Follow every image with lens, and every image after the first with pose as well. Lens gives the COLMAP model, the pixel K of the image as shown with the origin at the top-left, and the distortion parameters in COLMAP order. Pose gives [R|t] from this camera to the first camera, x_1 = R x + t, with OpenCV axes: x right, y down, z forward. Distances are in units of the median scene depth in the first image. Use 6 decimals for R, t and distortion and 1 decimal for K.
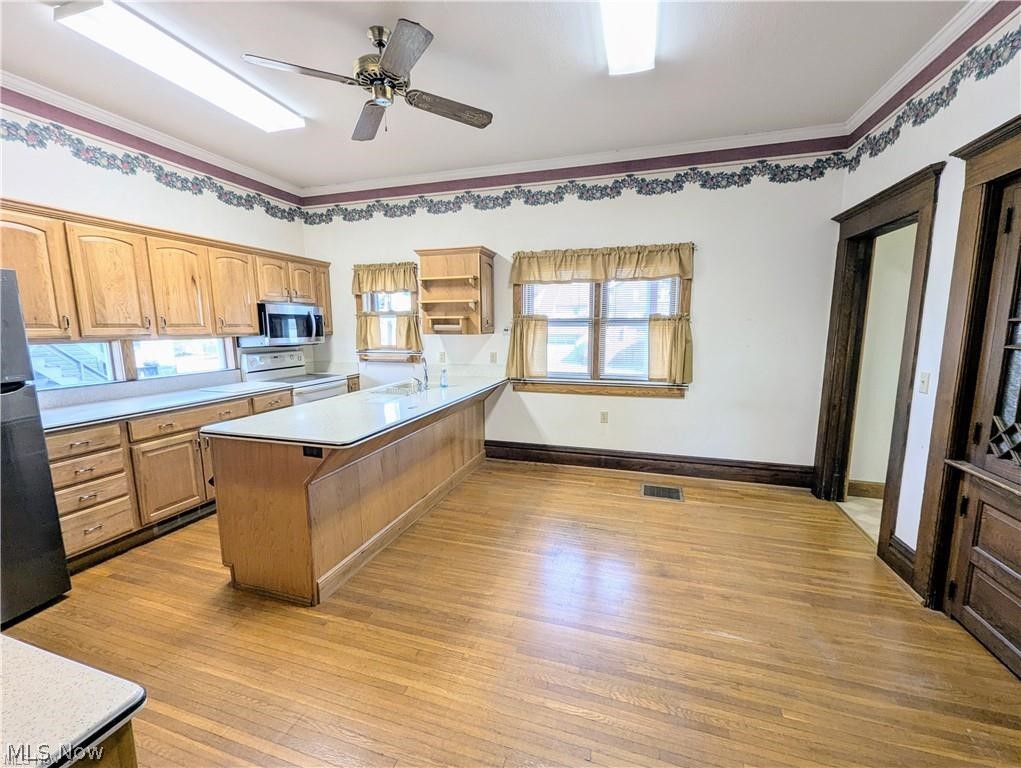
lens RADIAL K [[424.1, 0, 507.8], [0, 424.1, 389.3], [0, 0, 1]] dist [0.002736, -0.001566]
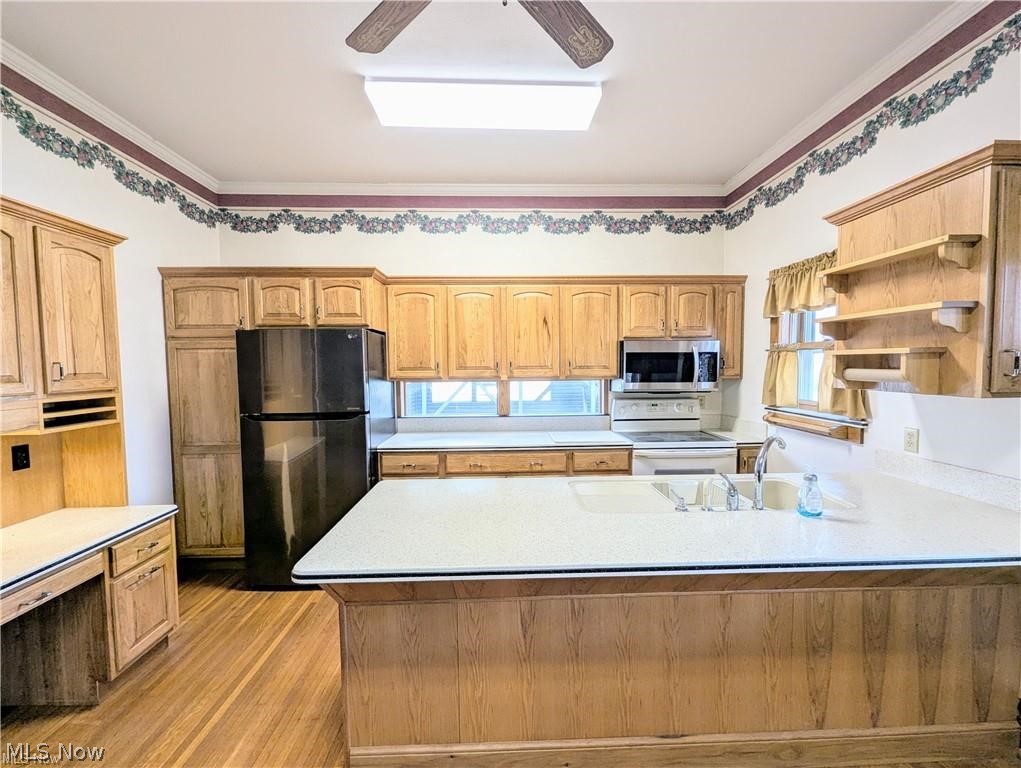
lens RADIAL K [[424.1, 0, 511.6], [0, 424.1, 387.8], [0, 0, 1]] dist [0.002736, -0.001566]
pose [[0.331204, 0.054261, -0.941998, 0.137810], [-0.133722, 0.990968, 0.010065, -0.090976], [0.934035, 0.122632, 0.335469, 0.533301]]
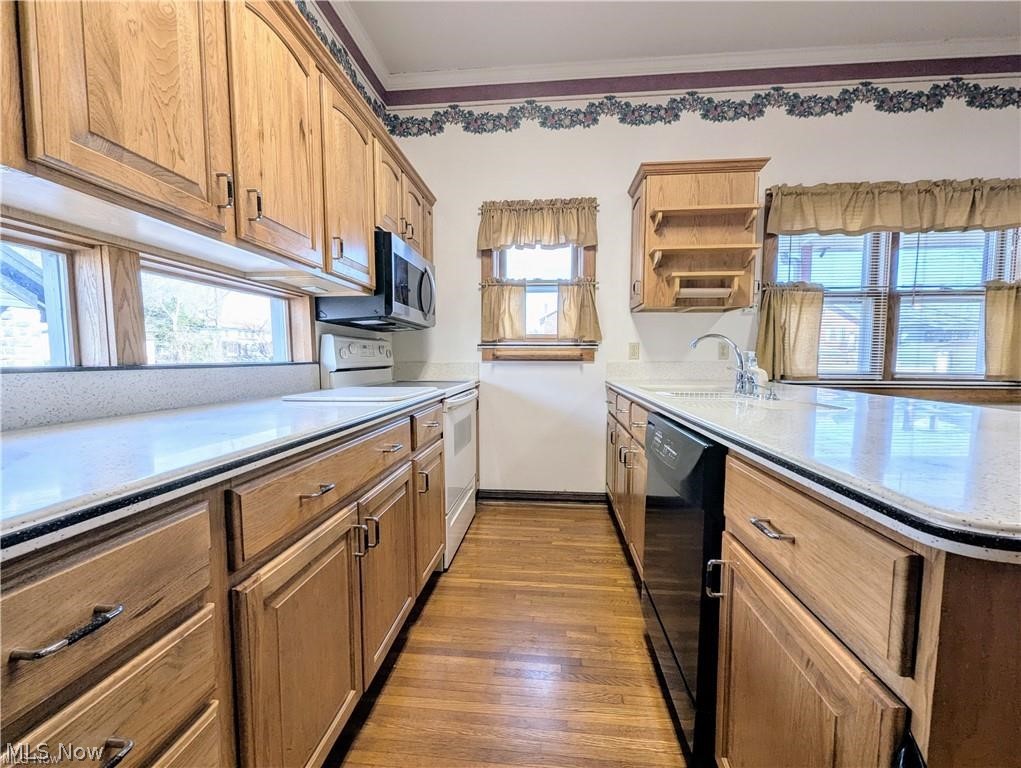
lens RADIAL K [[424.1, 0, 504.1], [0, 424.1, 390.8], [0, 0, 1]] dist [0.002736, -0.001566]
pose [[0.980097, -0.009390, 0.198296, -0.544351], [0.023948, 0.997179, -0.071142, 0.026964], [-0.197068, 0.074475, 0.977557, 0.494761]]
